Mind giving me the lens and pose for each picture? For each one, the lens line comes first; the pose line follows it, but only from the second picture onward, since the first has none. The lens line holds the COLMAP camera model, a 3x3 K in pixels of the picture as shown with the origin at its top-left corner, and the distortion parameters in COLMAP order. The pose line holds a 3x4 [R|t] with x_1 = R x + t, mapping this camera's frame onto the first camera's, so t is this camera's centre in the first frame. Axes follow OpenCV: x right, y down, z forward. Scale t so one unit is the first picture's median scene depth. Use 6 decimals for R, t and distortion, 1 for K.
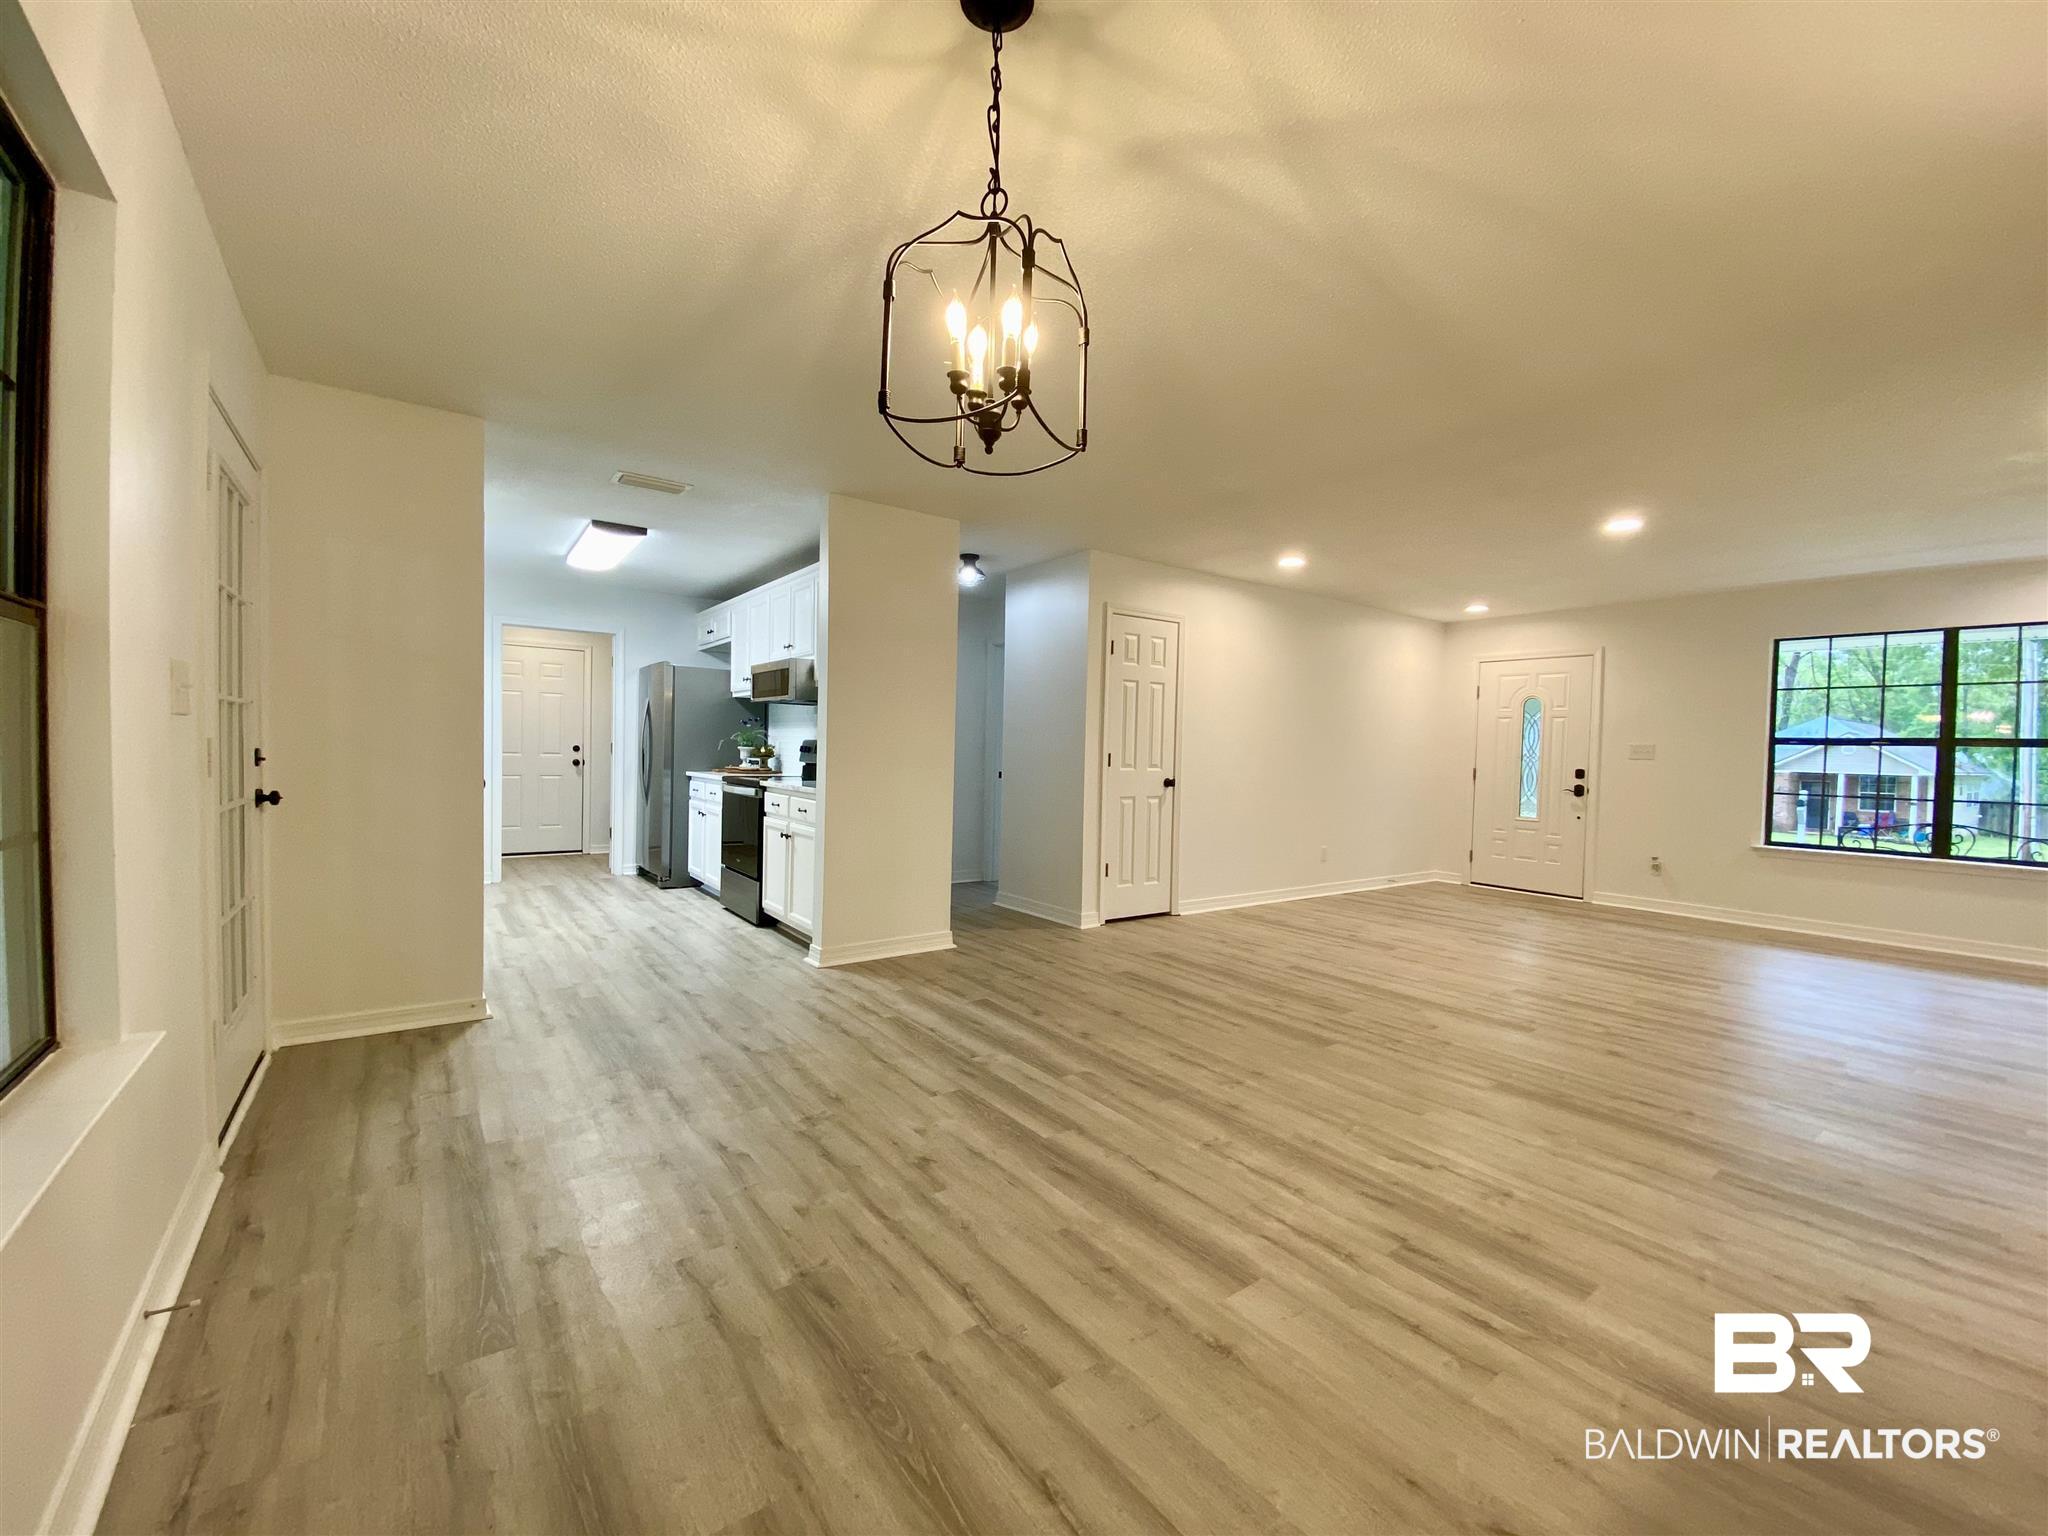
lens RADIAL K [[832.8, 0, 1018.7], [0, 832.8, 777.2], [0, 0, 1]] dist [0.017086, -0.018927]
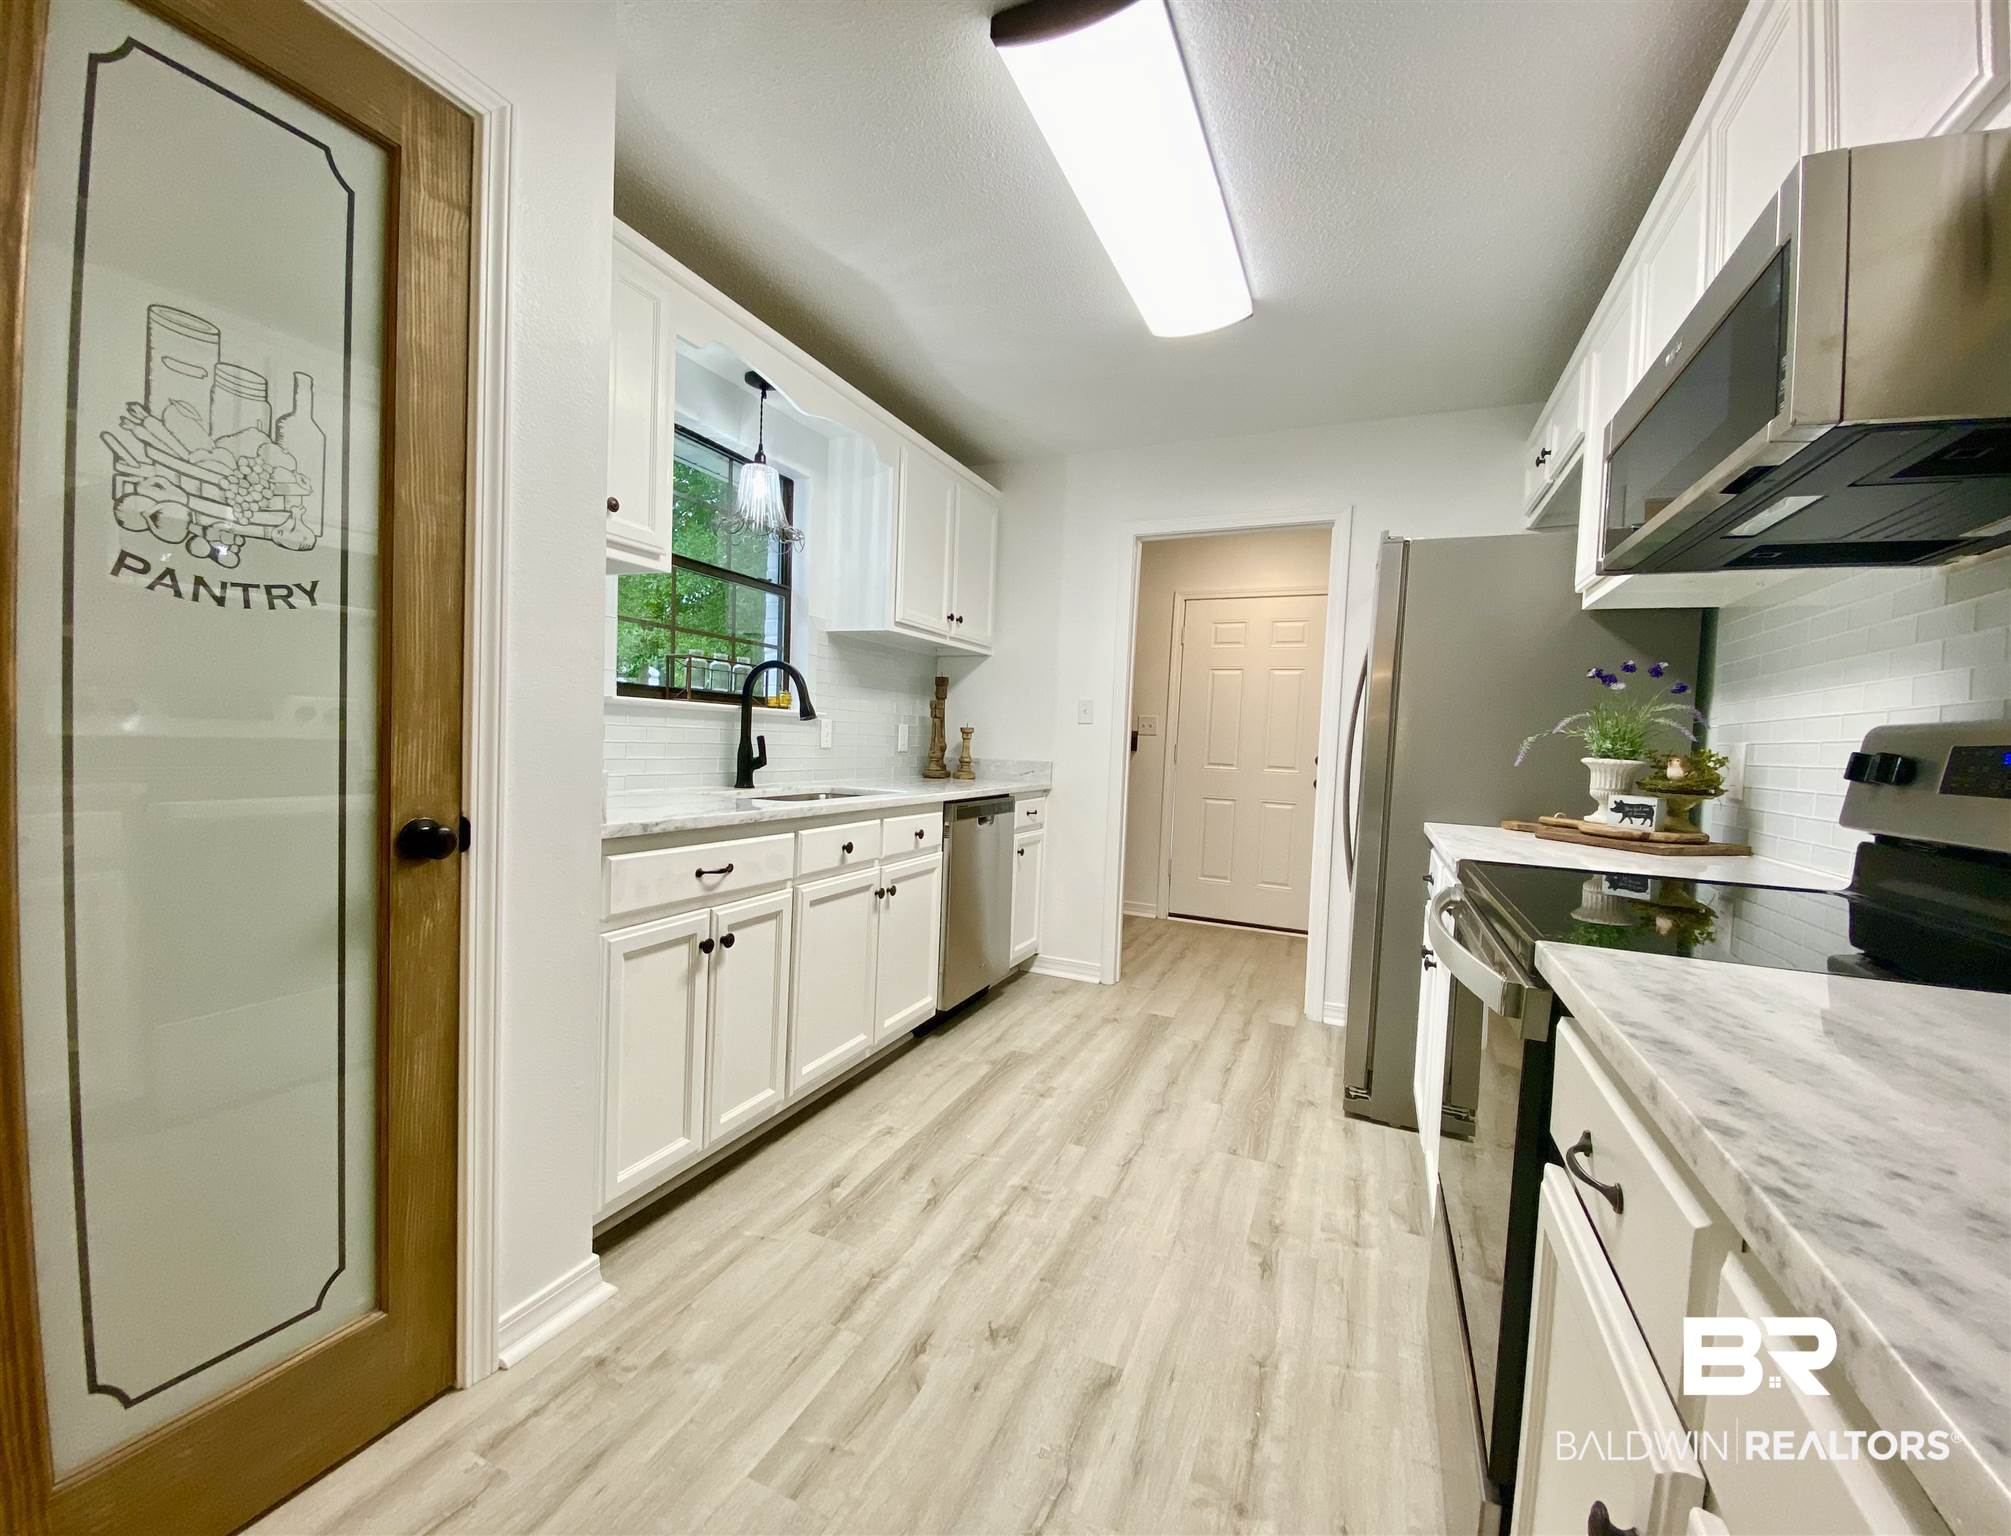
lens RADIAL K [[832.9, 0, 981.7], [0, 832.9, 776.5], [0, 0, 1]] dist [0.017439, -0.018976]
pose [[0.468521, 0.039100, -0.882586, -0.166016], [-0.061171, 0.998058, 0.011743, -0.019207], [0.881332, 0.048487, 0.470003, 0.656394]]
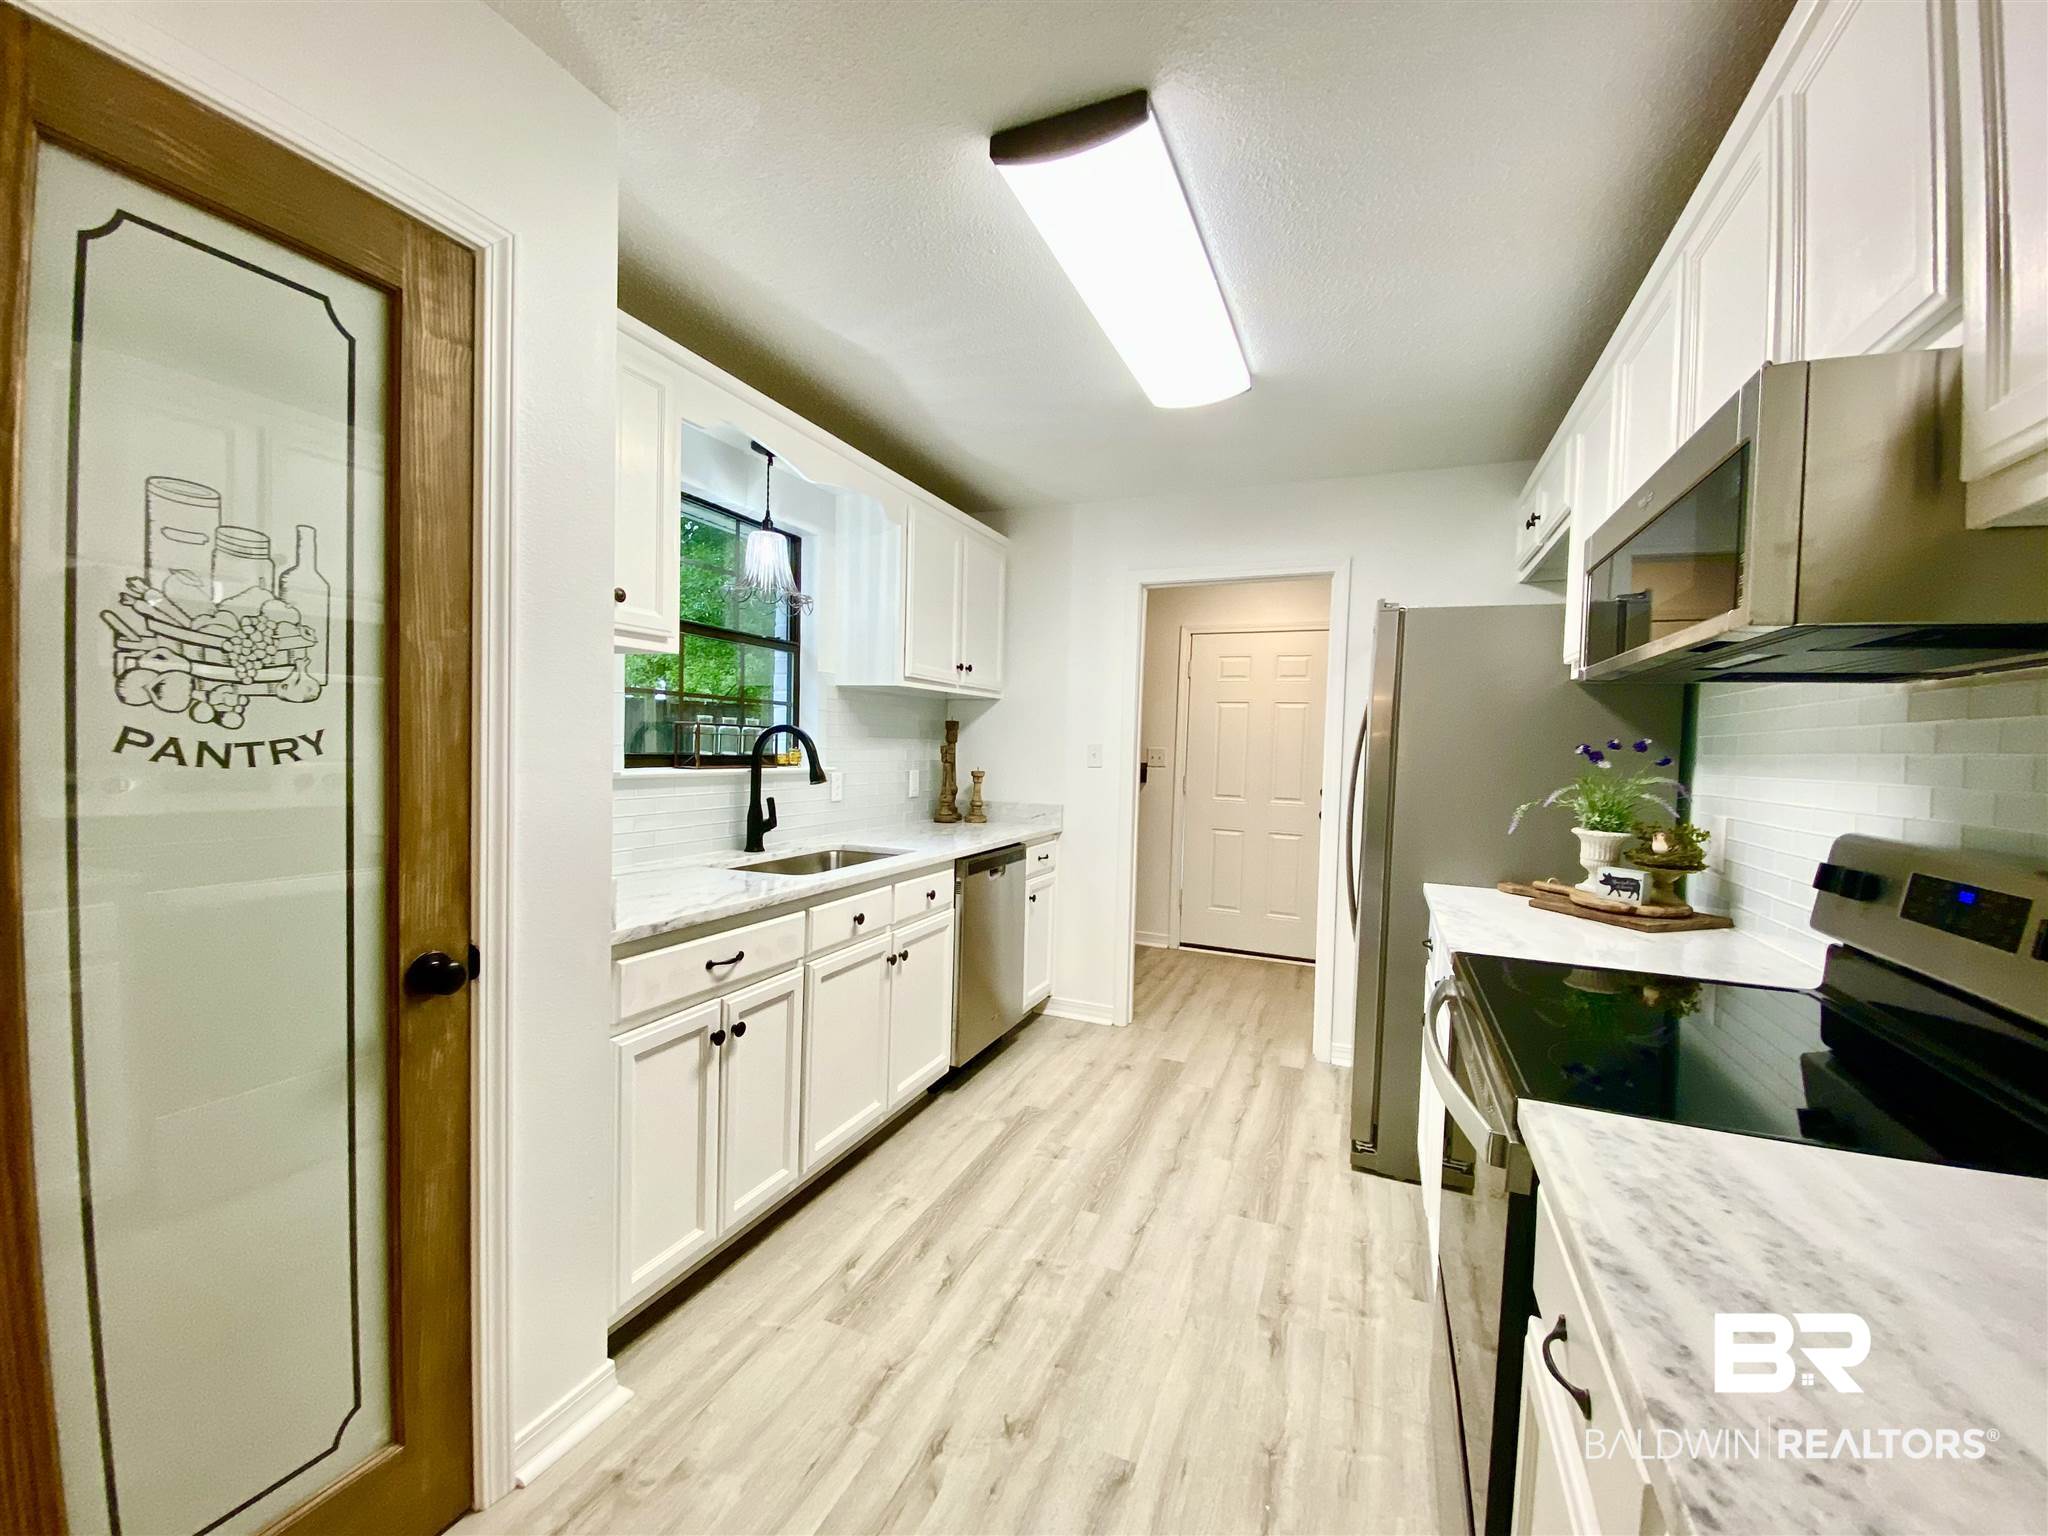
lens RADIAL K [[832.8, 0, 1018.7], [0, 832.8, 777.2], [0, 0, 1]] dist [0.017086, -0.018927]
pose [[0.494450, 0.028004, -0.868755, -0.162710], [-0.048569, 0.998809, 0.004553, -0.047132], [0.867848, 0.039943, 0.495222, 0.654388]]
